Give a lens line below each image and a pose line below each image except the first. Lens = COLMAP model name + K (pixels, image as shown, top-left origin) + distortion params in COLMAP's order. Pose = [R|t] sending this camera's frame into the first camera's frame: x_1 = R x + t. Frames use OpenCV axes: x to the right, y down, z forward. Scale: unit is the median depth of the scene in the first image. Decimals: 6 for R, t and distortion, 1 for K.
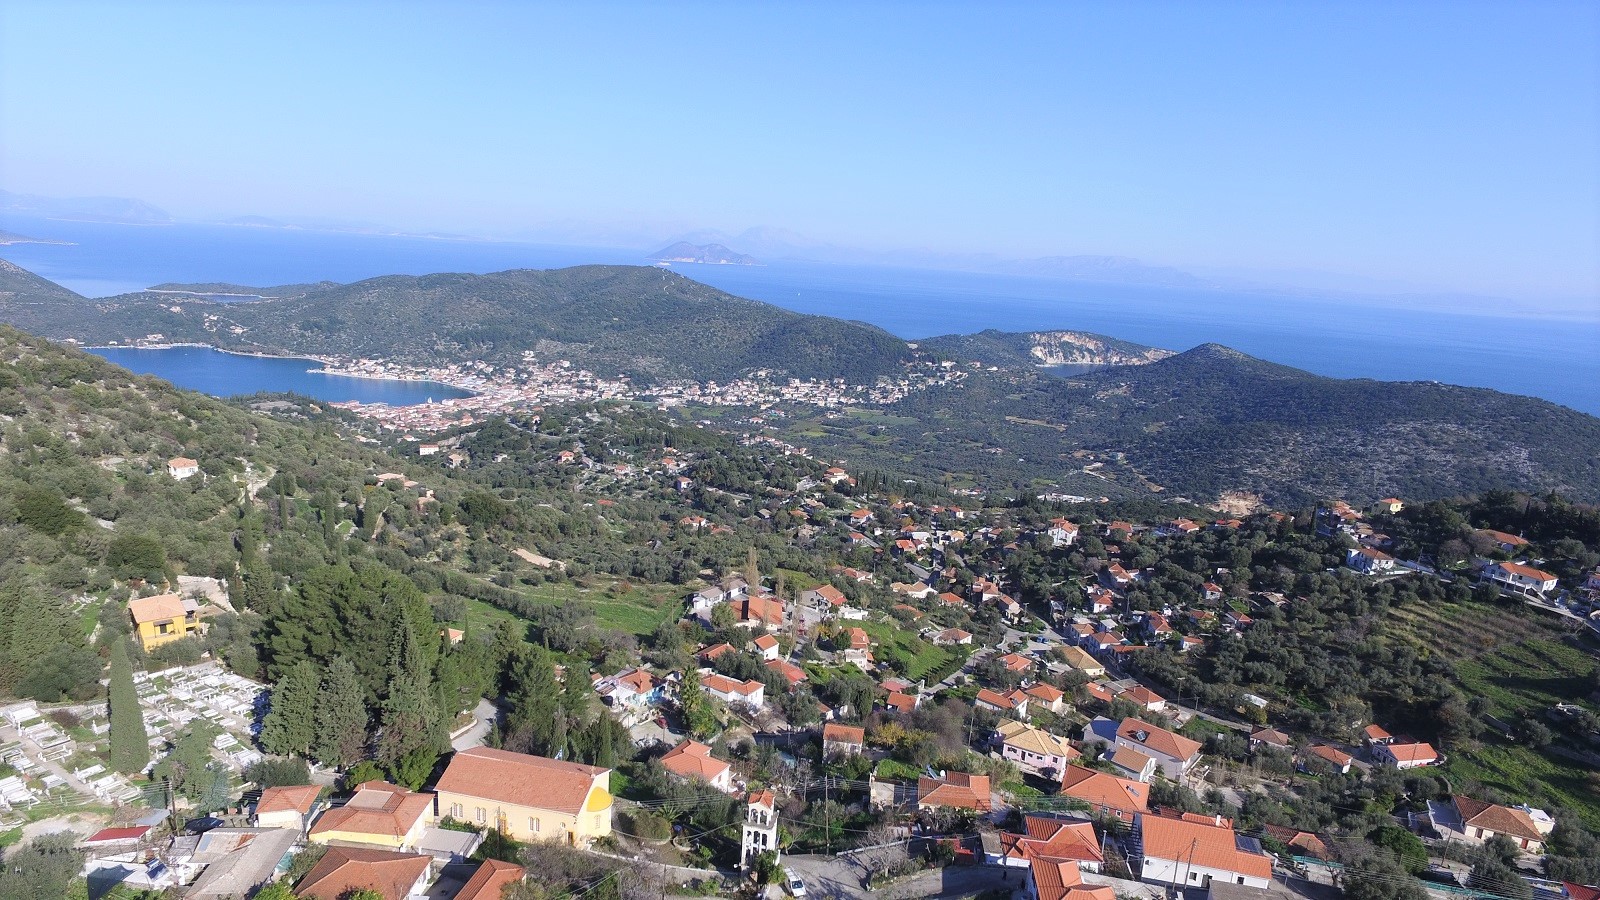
lens RADIAL K [[937.9, 0, 794.3], [0, 937.9, 464.9], [0, 0, 1]] dist [-0.008258, 0.011793]
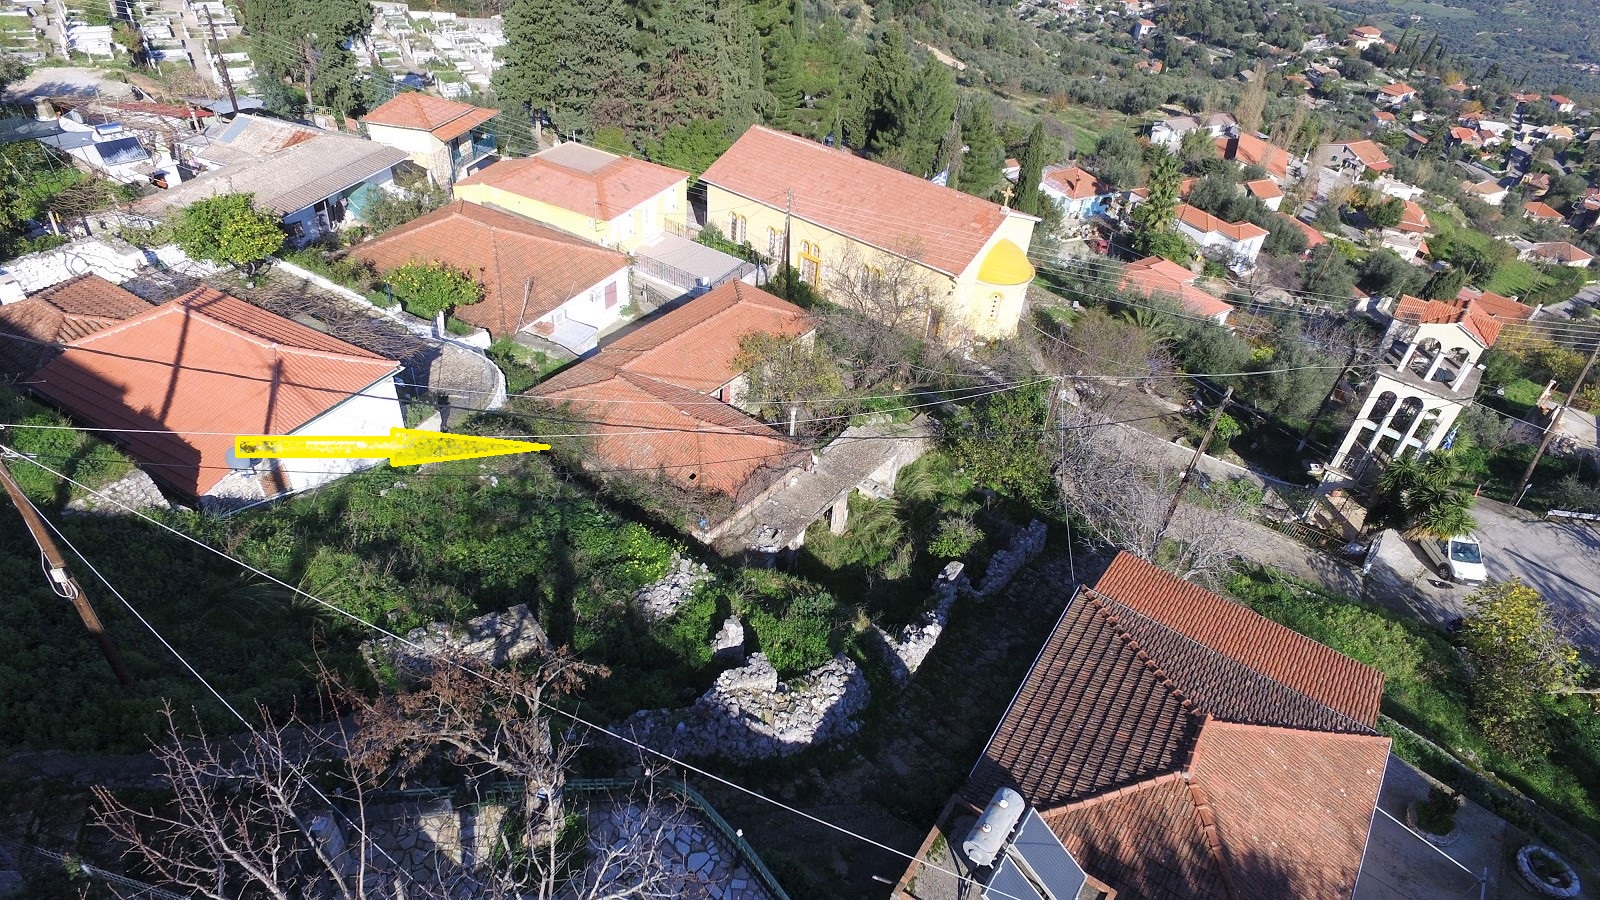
lens RADIAL K [[942.3, 0, 794.7], [0, 942.3, 454.4], [0, 0, 1]] dist [-0.005783, 0.018321]
pose [[0.902767, 0.269798, -0.334993, -0.029442], [-0.115242, 0.902061, 0.415940, 0.063207], [0.414404, -0.336891, 0.845443, 0.127912]]
